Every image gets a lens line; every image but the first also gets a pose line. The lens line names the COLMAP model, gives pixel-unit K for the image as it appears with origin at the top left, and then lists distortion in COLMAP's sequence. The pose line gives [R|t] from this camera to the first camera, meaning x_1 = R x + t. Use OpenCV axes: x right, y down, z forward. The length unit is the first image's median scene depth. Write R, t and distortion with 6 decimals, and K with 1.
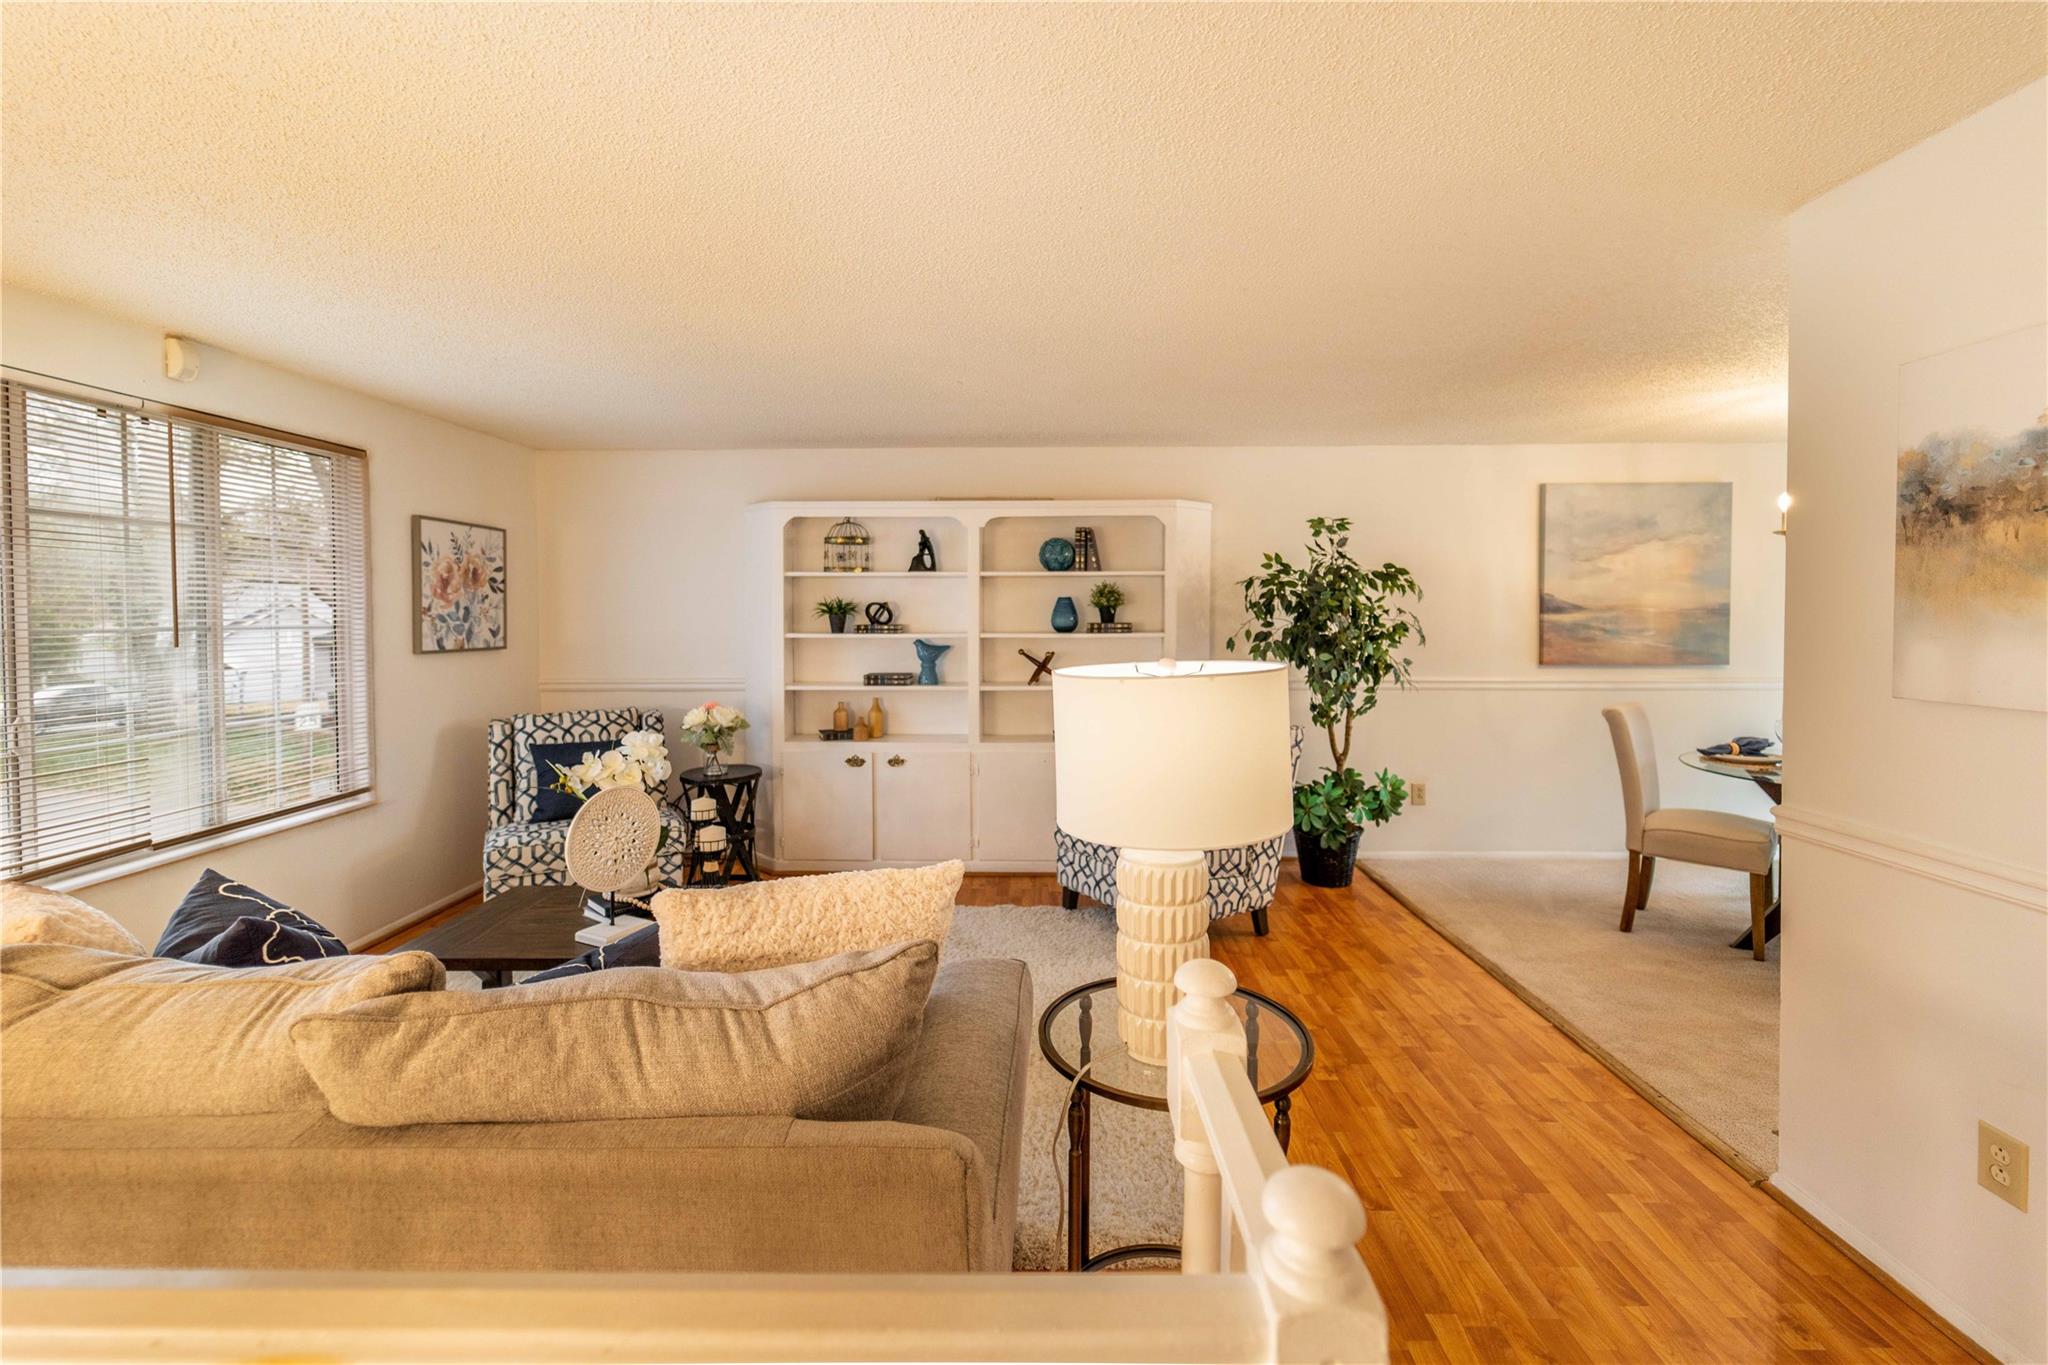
lens RADIAL K [[825.3, 0, 1029.4], [0, 825.3, 634.8], [0, 0, 1]] dist [0.002094, 0.000172]
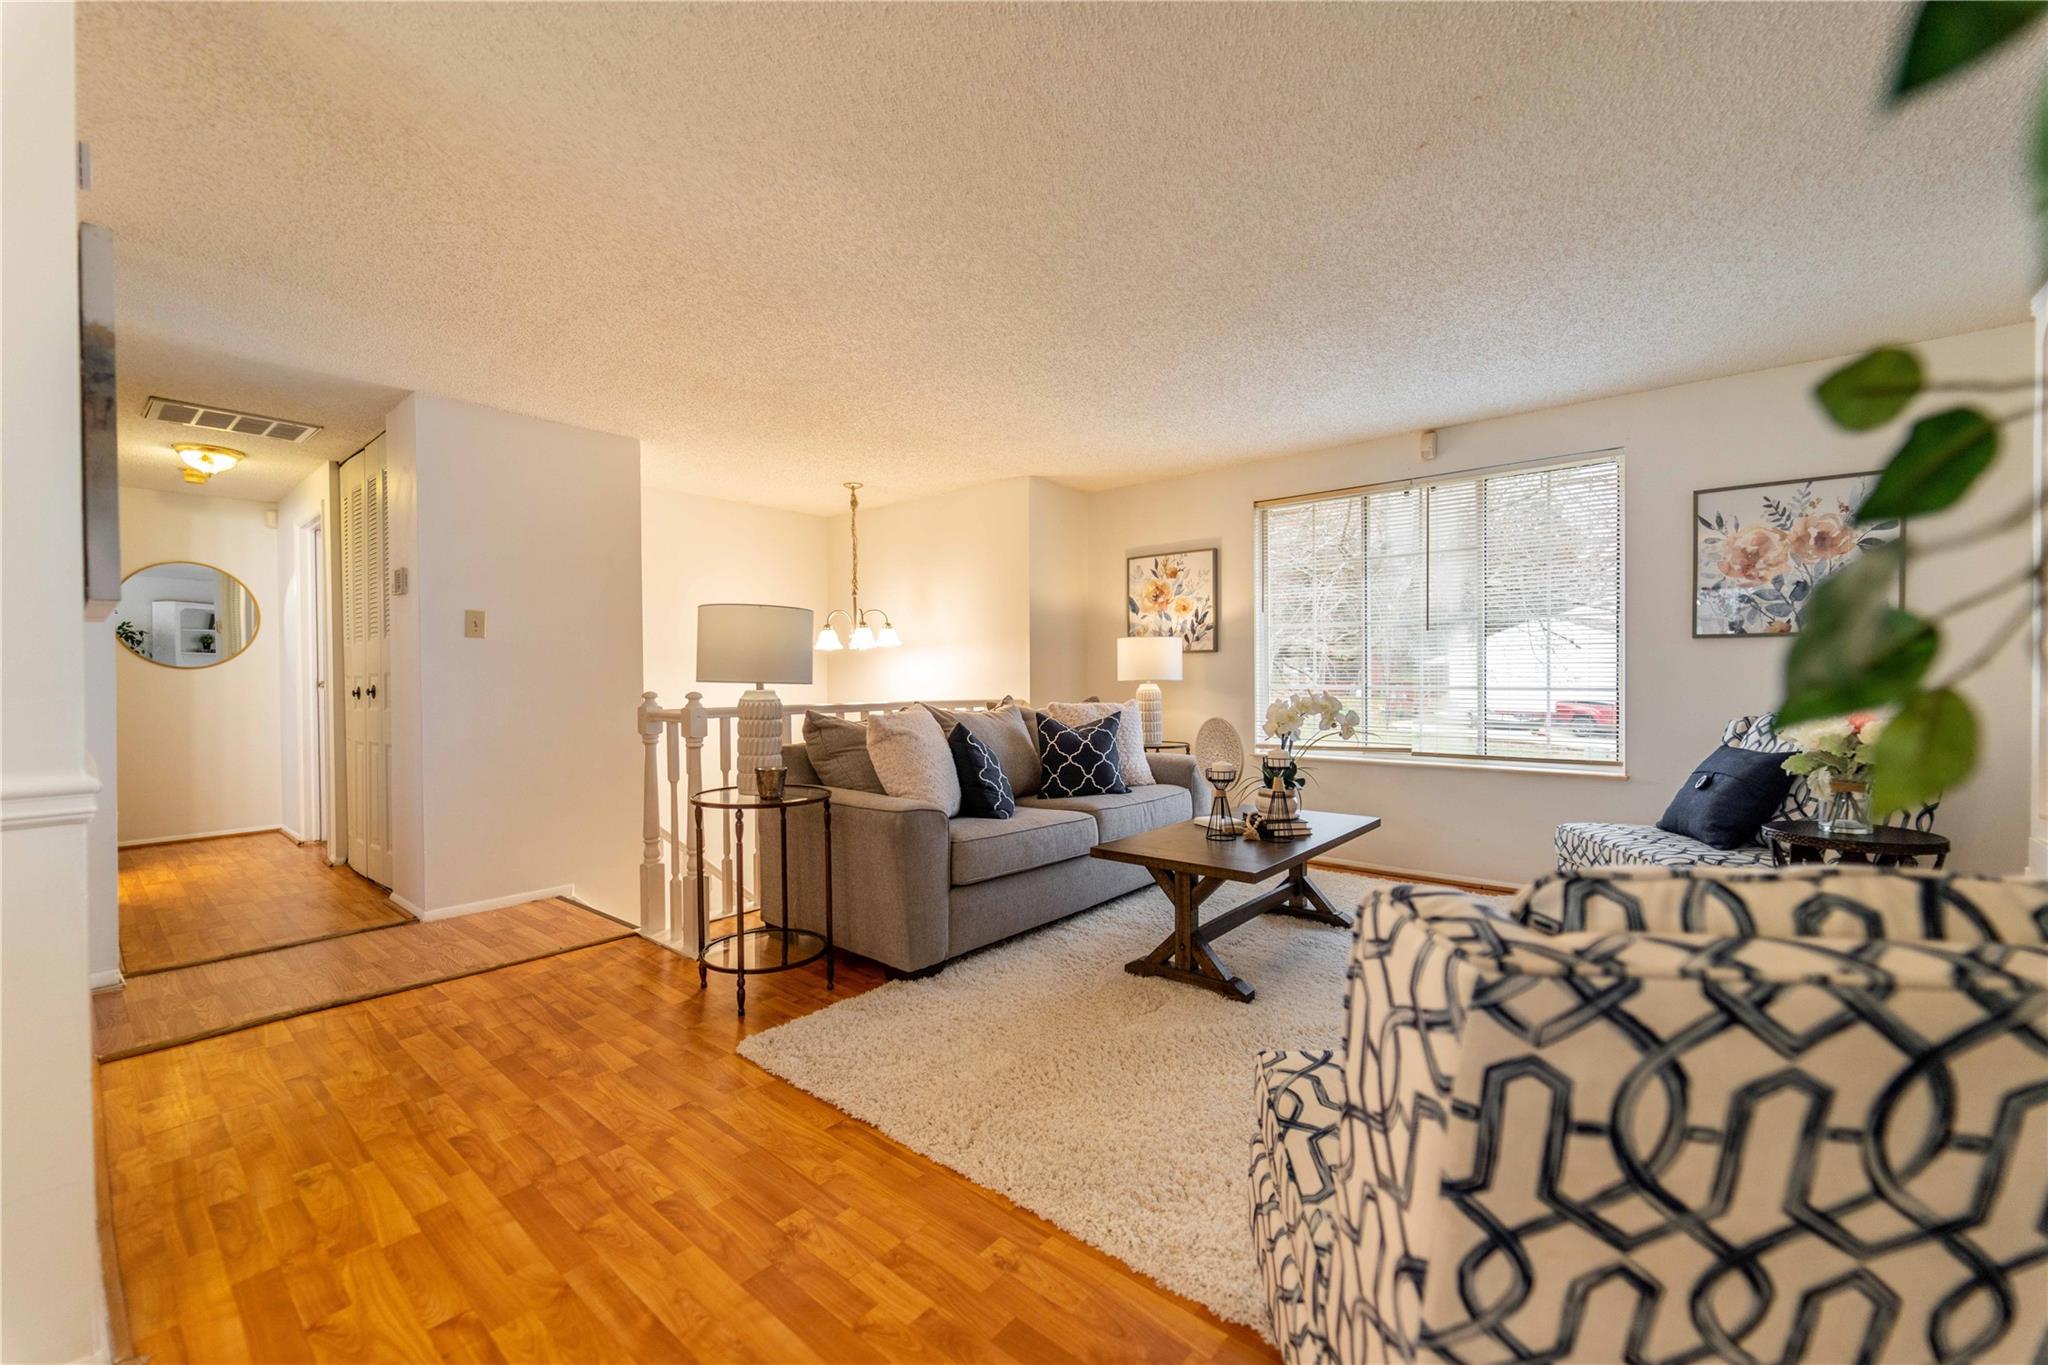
lens RADIAL K [[827.5, 0, 1033.0], [0, 827.5, 677.6], [0, 0, 1]] dist [-0.002376, -0.000281]
pose [[-0.615440, 0.011785, -0.788095, 0.445468], [-0.008009, 0.999743, 0.021204, 0.051939], [0.788143, 0.019361, -0.615188, 0.910825]]
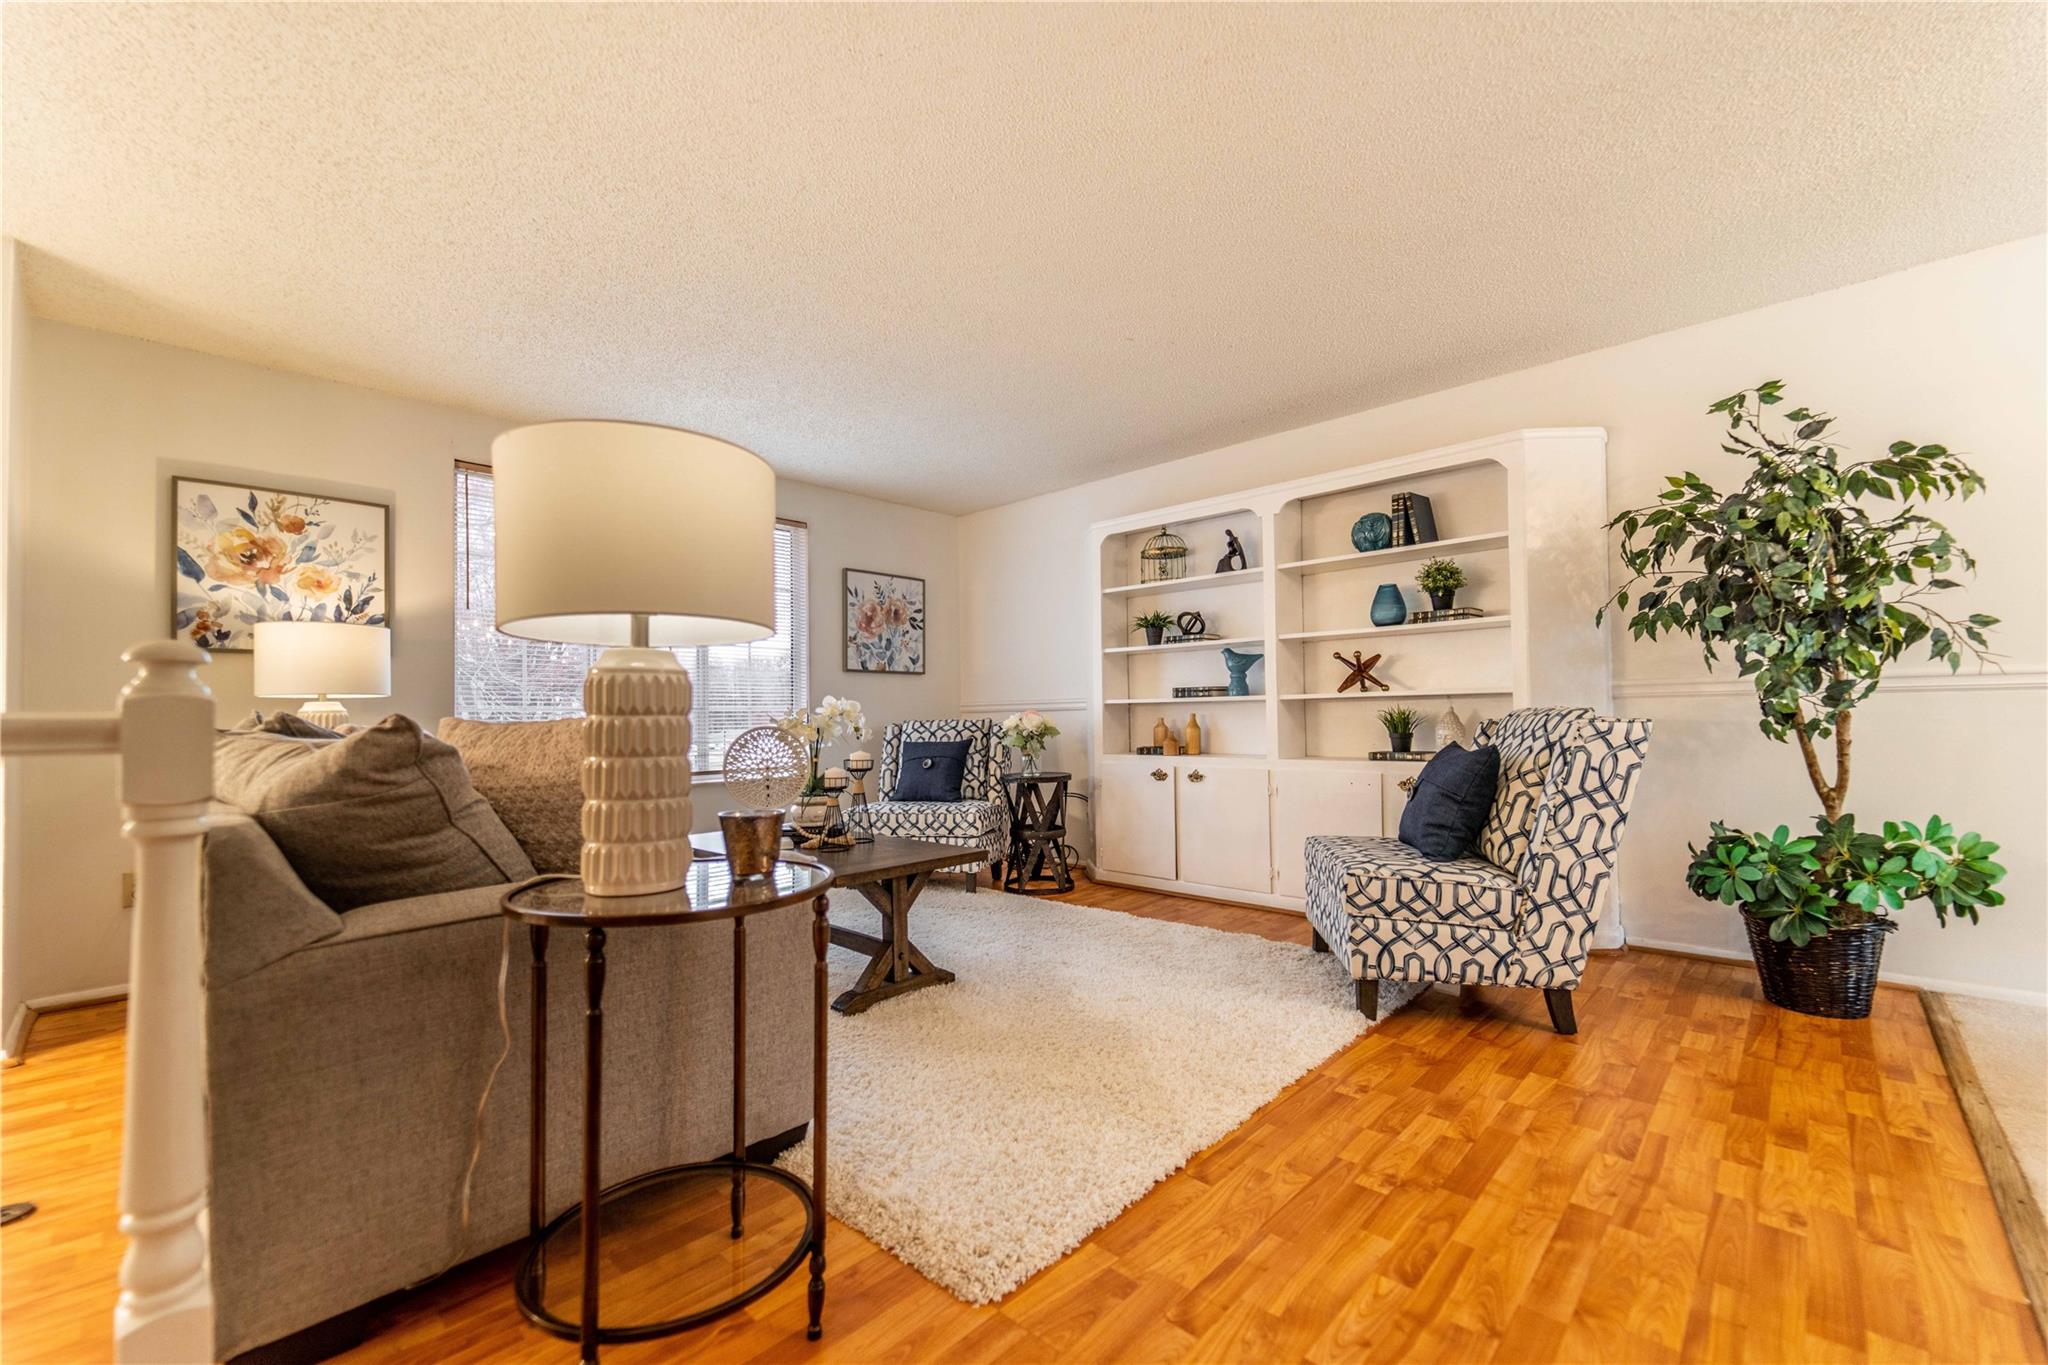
lens RADIAL K [[821.9, 0, 1041.0], [0, 821.9, 691.5], [0, 0, 1]] dist [-0.002021, -0.000159]
pose [[0.750736, -0.026647, -0.660065, 0.352653], [-0.002244, 0.999077, -0.042886, 0.105214], [0.660599, 0.033677, 0.749984, 0.197617]]
